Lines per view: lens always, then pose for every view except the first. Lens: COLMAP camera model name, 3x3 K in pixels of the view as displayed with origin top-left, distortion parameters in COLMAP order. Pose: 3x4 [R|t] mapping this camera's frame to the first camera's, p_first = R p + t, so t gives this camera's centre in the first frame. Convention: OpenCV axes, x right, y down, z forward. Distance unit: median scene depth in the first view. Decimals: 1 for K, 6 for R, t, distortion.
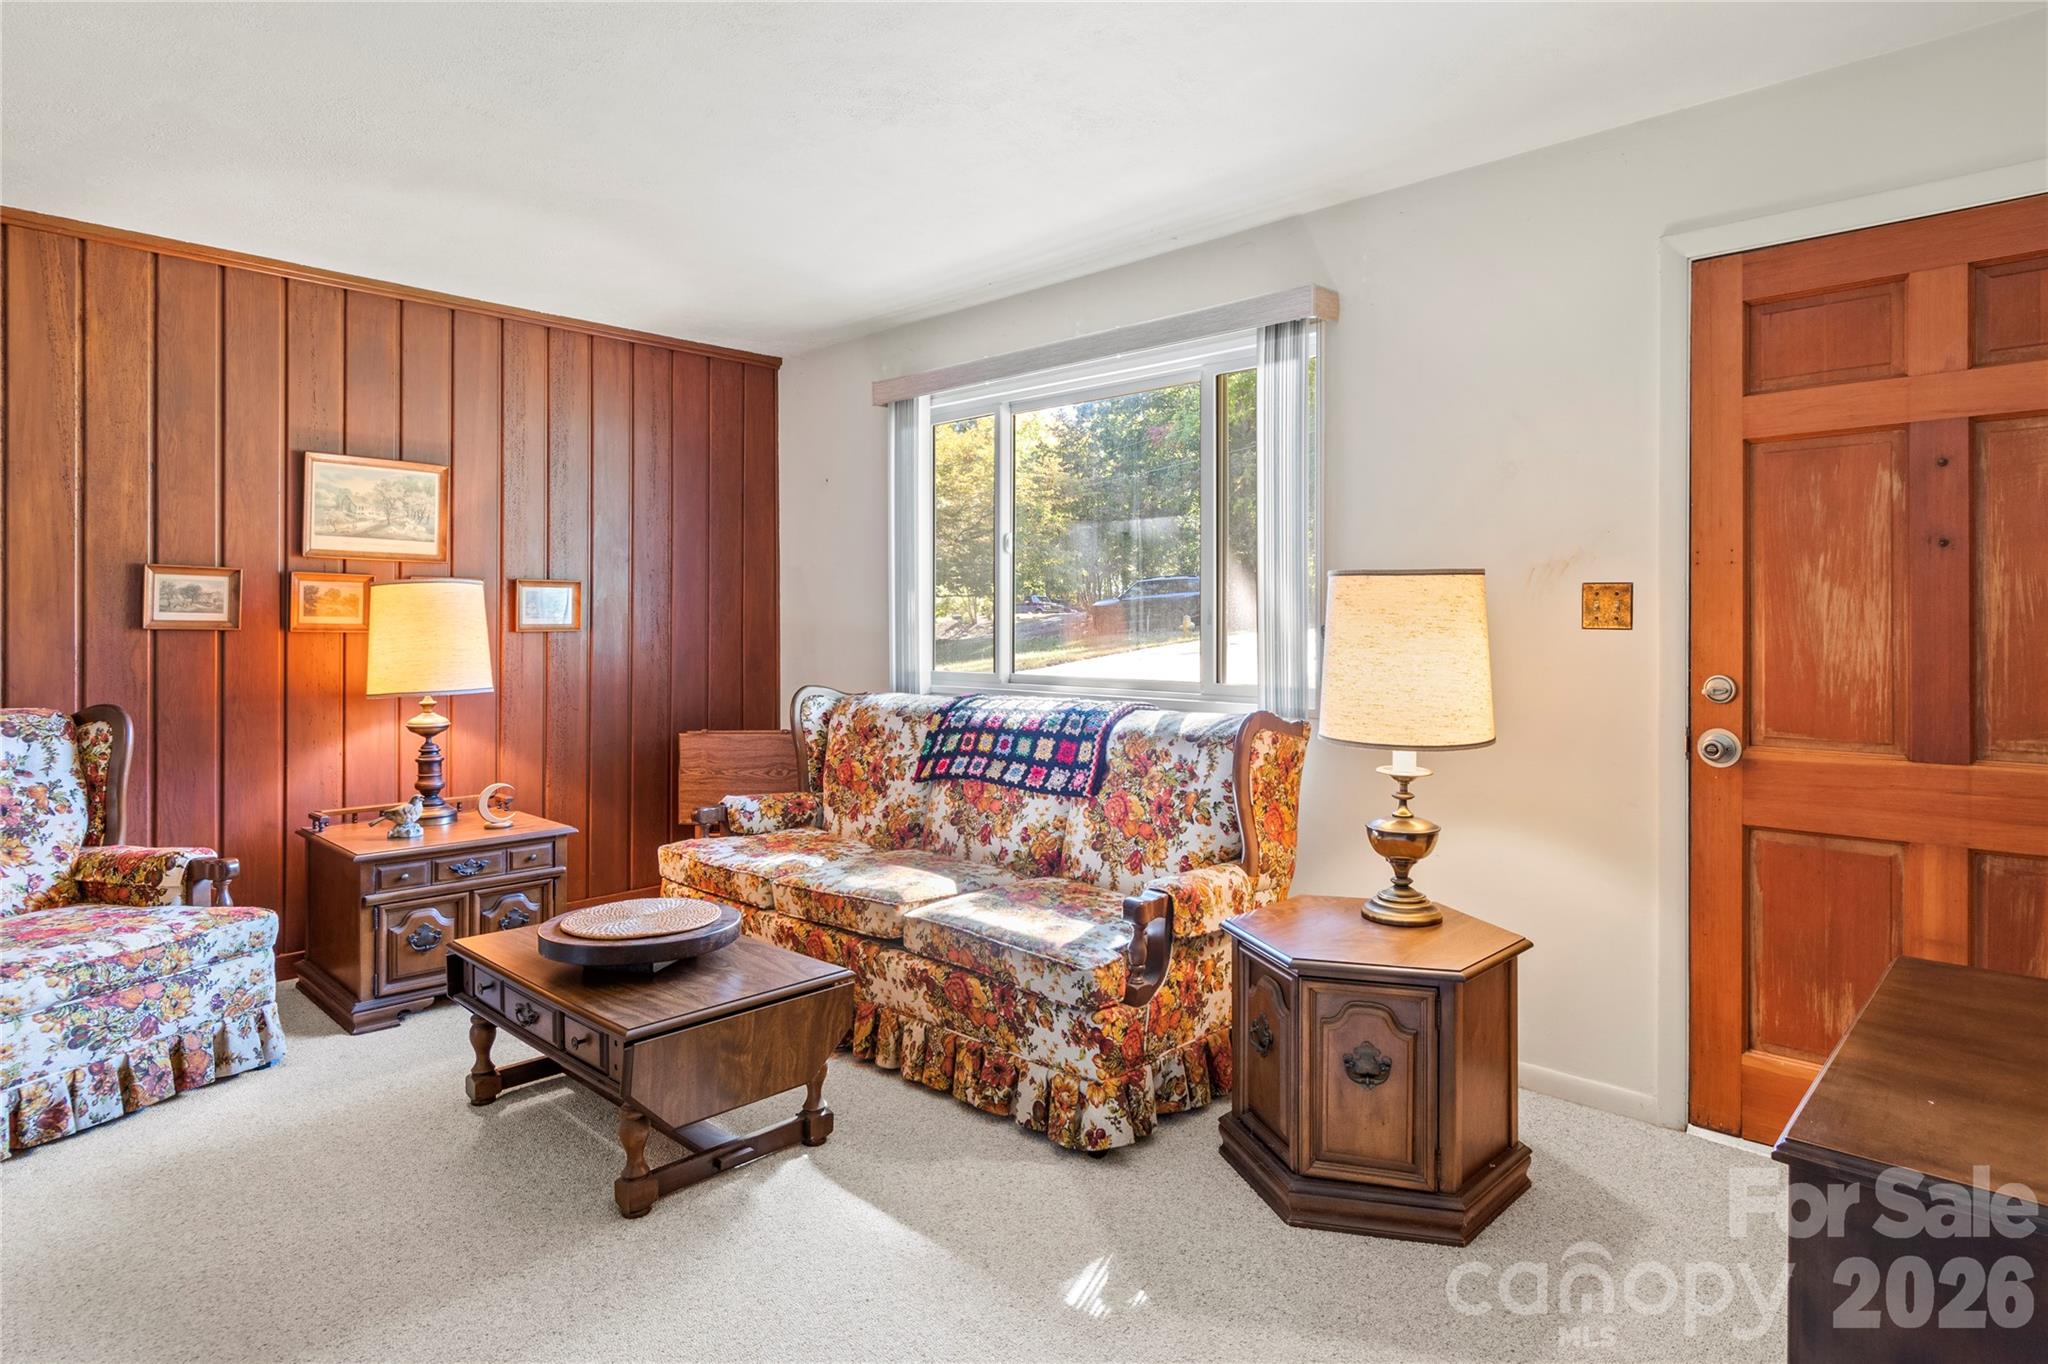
lens RADIAL K [[1110.3, 0, 1099.0], [0, 1110.3, 629.5], [0, 0, 1]] dist [0.004437, 0.000172]
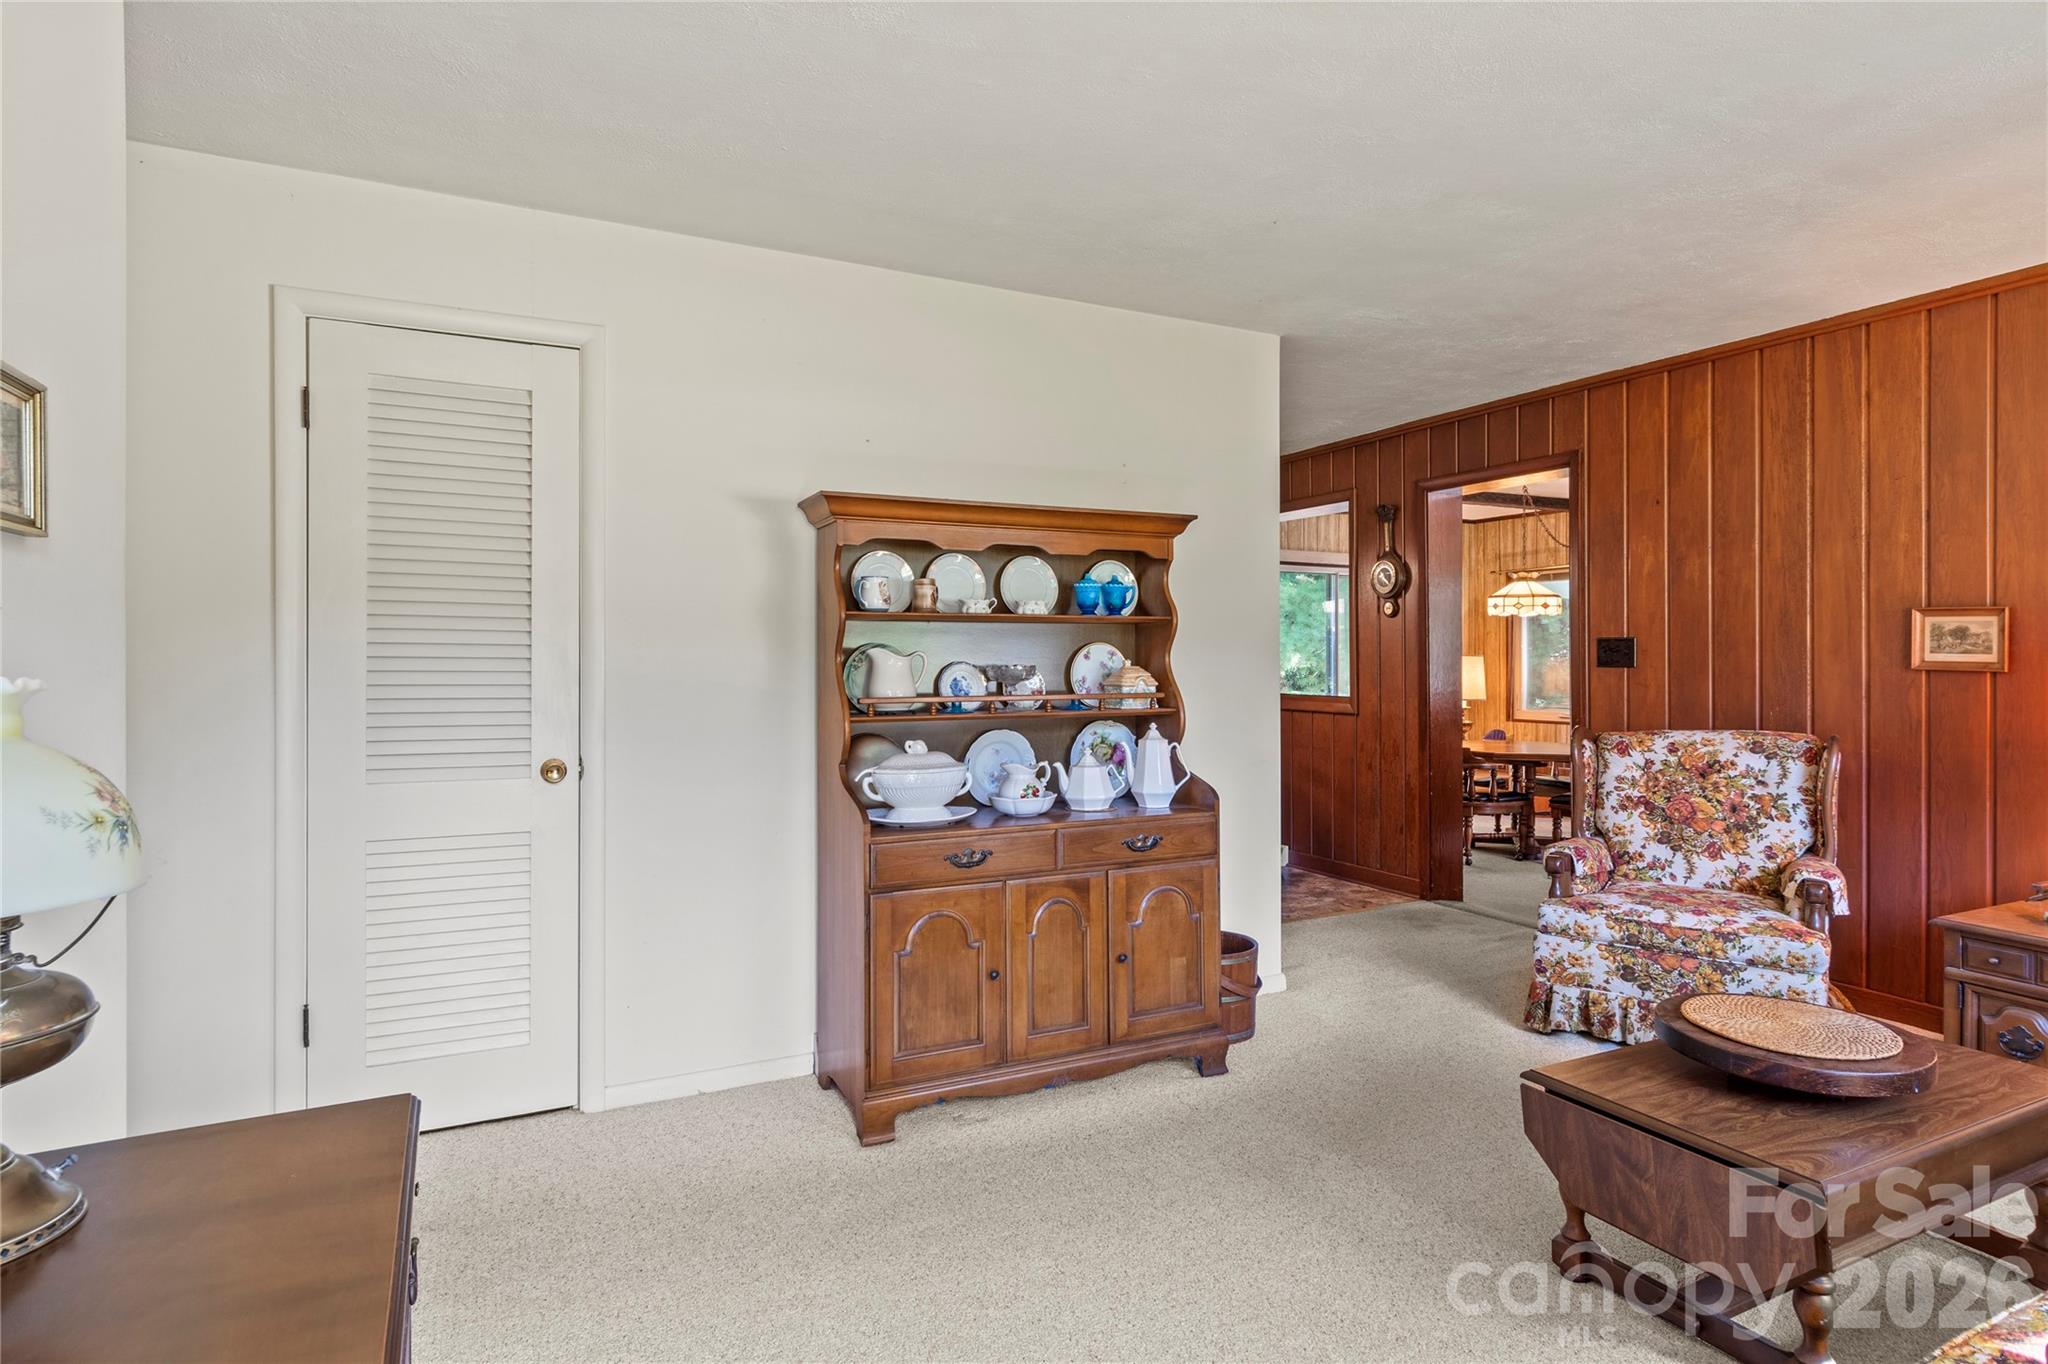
lens RADIAL K [[1110.3, 0, 1028.5], [0, 1110.3, 661.7], [0, 0, 1]] dist [0.004437, 0.000172]
pose [[-0.350241, 0.003345, -0.936654, 0.482367], [-0.008397, 0.999942, 0.006711, -0.008899], [0.936622, 0.010215, -0.350192, 0.656241]]
